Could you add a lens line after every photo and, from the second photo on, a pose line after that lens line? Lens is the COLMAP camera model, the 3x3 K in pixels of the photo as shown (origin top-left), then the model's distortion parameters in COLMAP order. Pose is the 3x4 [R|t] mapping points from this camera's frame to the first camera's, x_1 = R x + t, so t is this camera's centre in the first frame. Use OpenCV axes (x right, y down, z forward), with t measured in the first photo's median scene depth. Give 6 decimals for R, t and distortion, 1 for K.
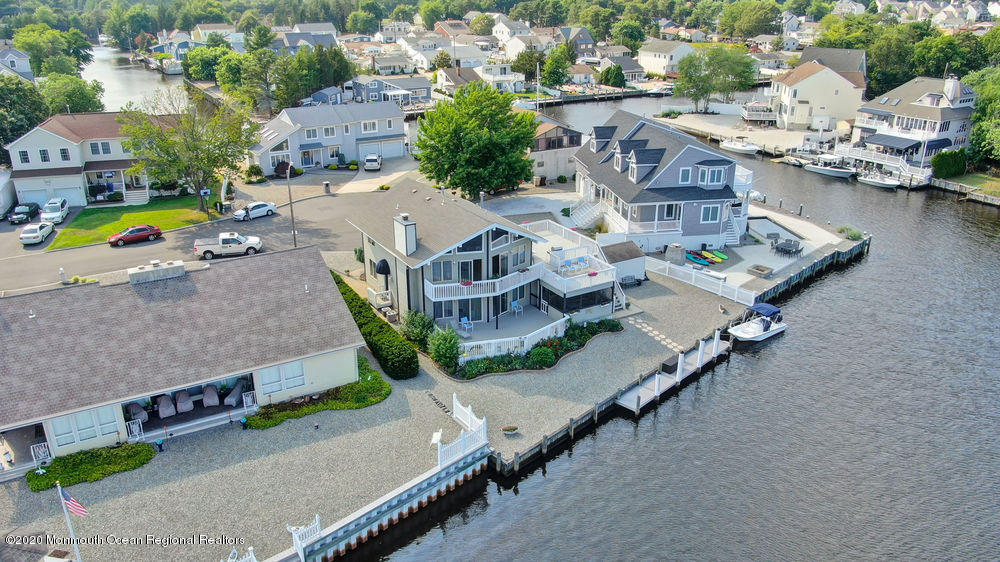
lens RADIAL K [[735.3, 0, 500.0], [0, 735.3, 281.0], [0, 0, 1]] dist [-0.018495, 0.006114]
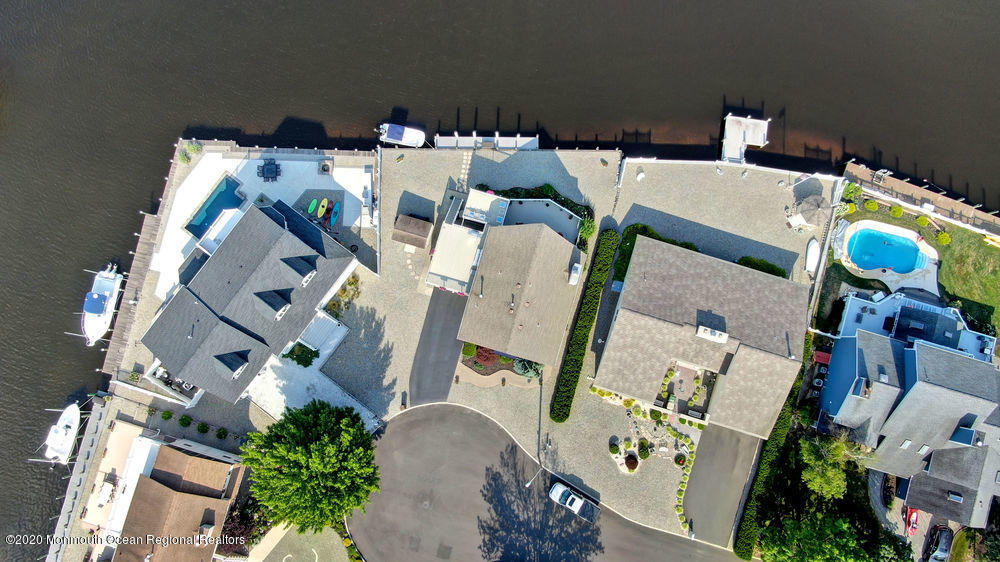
lens RADIAL K [[725.0, 0, 500.0], [0, 725.0, 281.0], [0, 0, 1]] dist [-0.018232, 0.001704]
pose [[-0.690315, -0.721136, 0.058553, -0.139913], [0.285540, -0.197186, 0.937862, -1.608176], [-0.664780, 0.664139, 0.342034, 0.615416]]
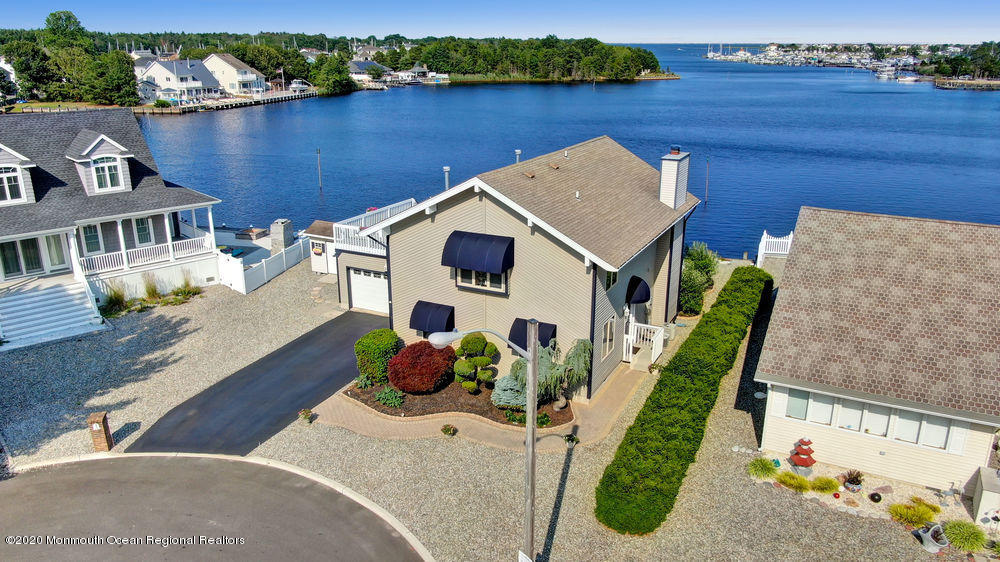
lens RADIAL K [[735.3, 0, 500.0], [0, 735.3, 281.0], [0, 0, 1]] dist [-0.018495, 0.006114]
pose [[-0.549744, -0.252667, 0.796204, -0.634591], [0.313969, 0.820768, 0.477245, -0.361478], [-0.774083, 0.512346, -0.371883, 1.475466]]
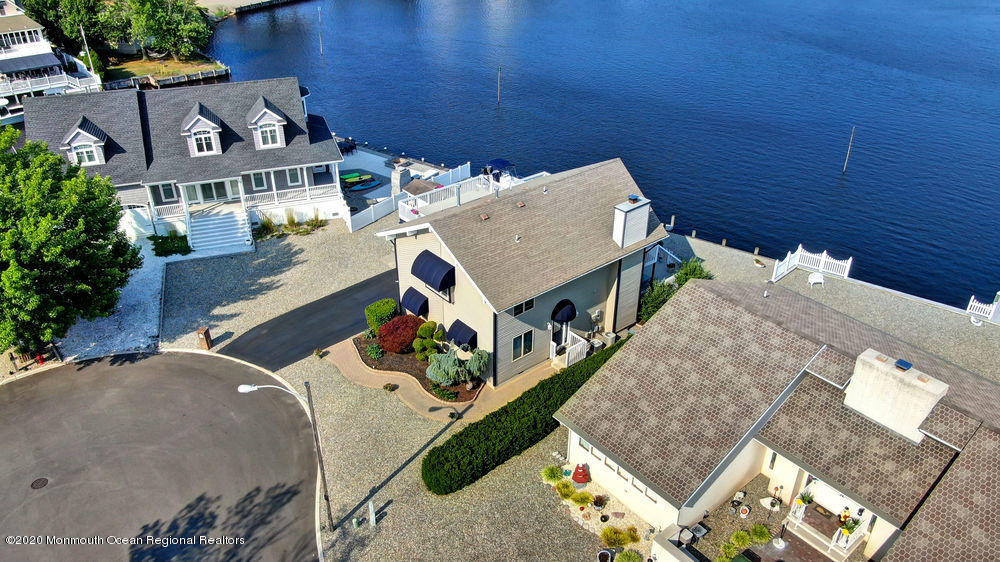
lens RADIAL K [[735.3, 0, 500.0], [0, 735.3, 281.0], [0, 0, 1]] dist [-0.018495, 0.006114]
pose [[-0.175132, -0.495049, 0.851032, -0.866944], [0.366085, 0.769671, 0.523057, -0.497100], [-0.913953, 0.403154, 0.046436, 1.167383]]
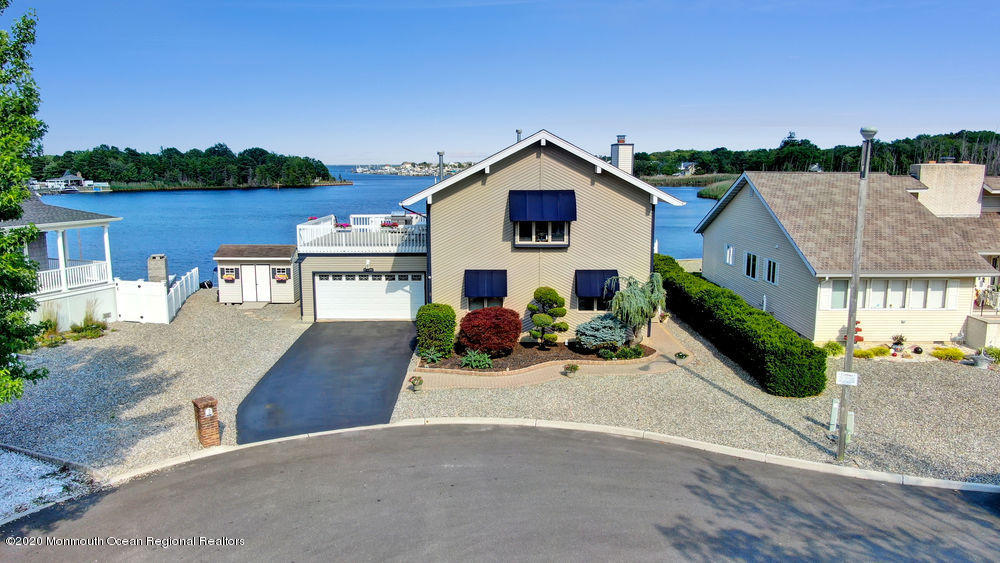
lens RADIAL K [[725.0, 0, 500.0], [0, 725.0, 281.5], [0, 0, 1]] dist [-0.018232, 0.001704]
pose [[-0.871097, -0.071222, 0.485920, -0.422484], [0.189222, 0.864365, 0.465905, -0.336893], [-0.453195, 0.497795, -0.739469, 1.736907]]
